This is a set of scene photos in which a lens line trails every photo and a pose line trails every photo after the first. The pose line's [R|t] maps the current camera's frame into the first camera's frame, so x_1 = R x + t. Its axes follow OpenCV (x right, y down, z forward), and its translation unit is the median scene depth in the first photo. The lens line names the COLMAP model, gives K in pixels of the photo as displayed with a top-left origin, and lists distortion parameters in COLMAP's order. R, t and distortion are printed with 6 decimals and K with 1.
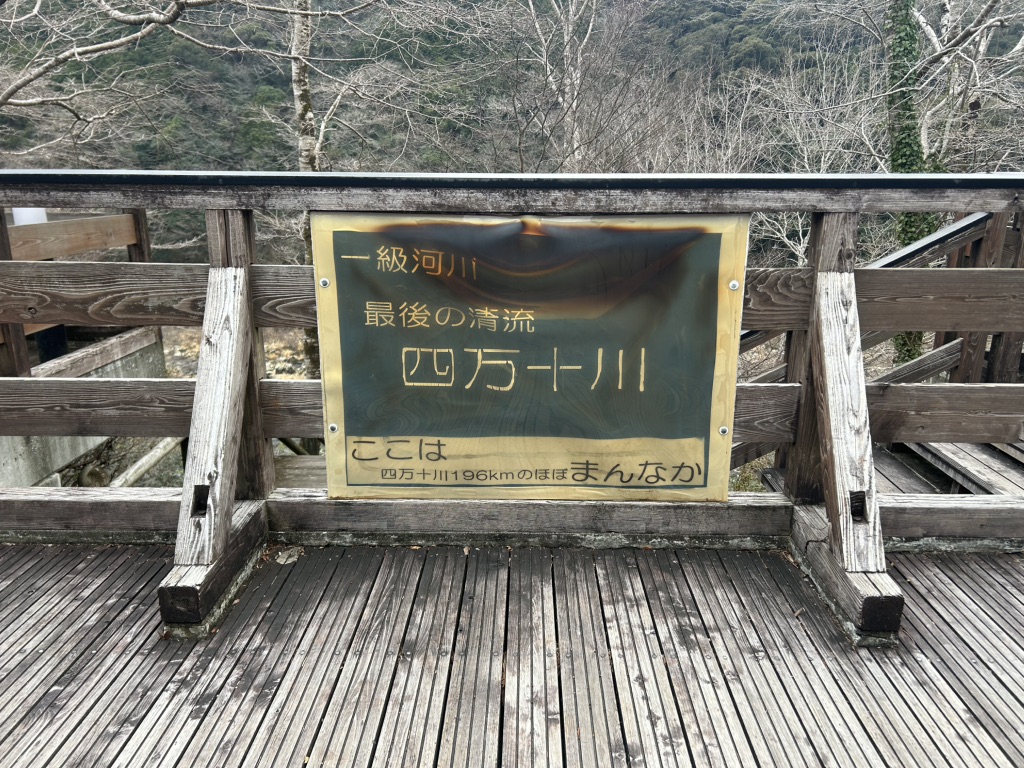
lens RADIAL K [[769.7, 0, 512.0], [0, 769.7, 384.0], [0, 0, 1]] dist [0.059529, -0.069572]
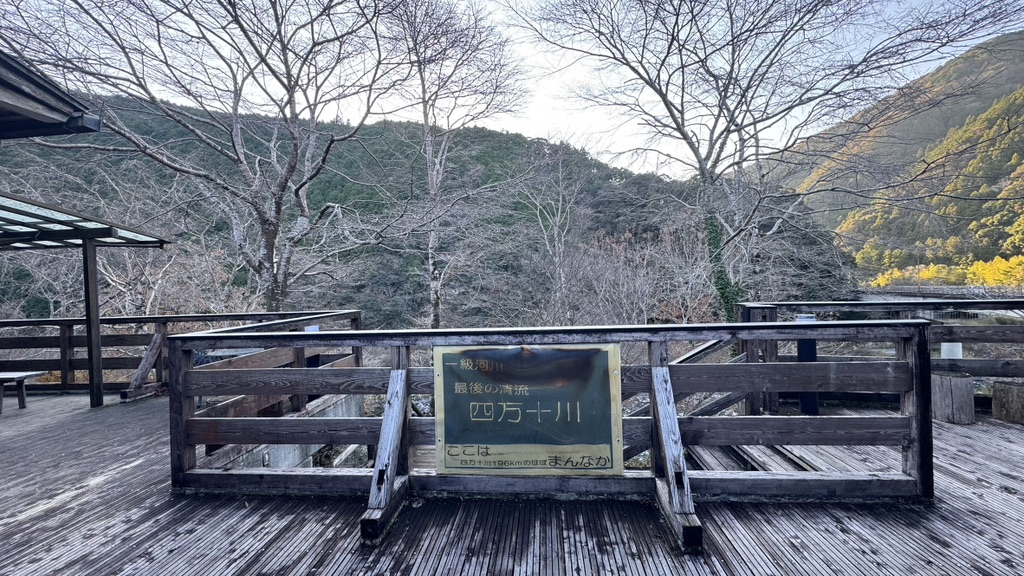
lens RADIAL K [[402.2, 0, 509.4], [0, 402.2, 287.1], [0, 0, 1]] dist [-0.000847, 0.000096]
pose [[0.997420, -0.030668, -0.064909, 0.059144], [0.012707, 0.965304, -0.260821, -0.066404], [0.070655, 0.259323, 0.963203, -0.222572]]
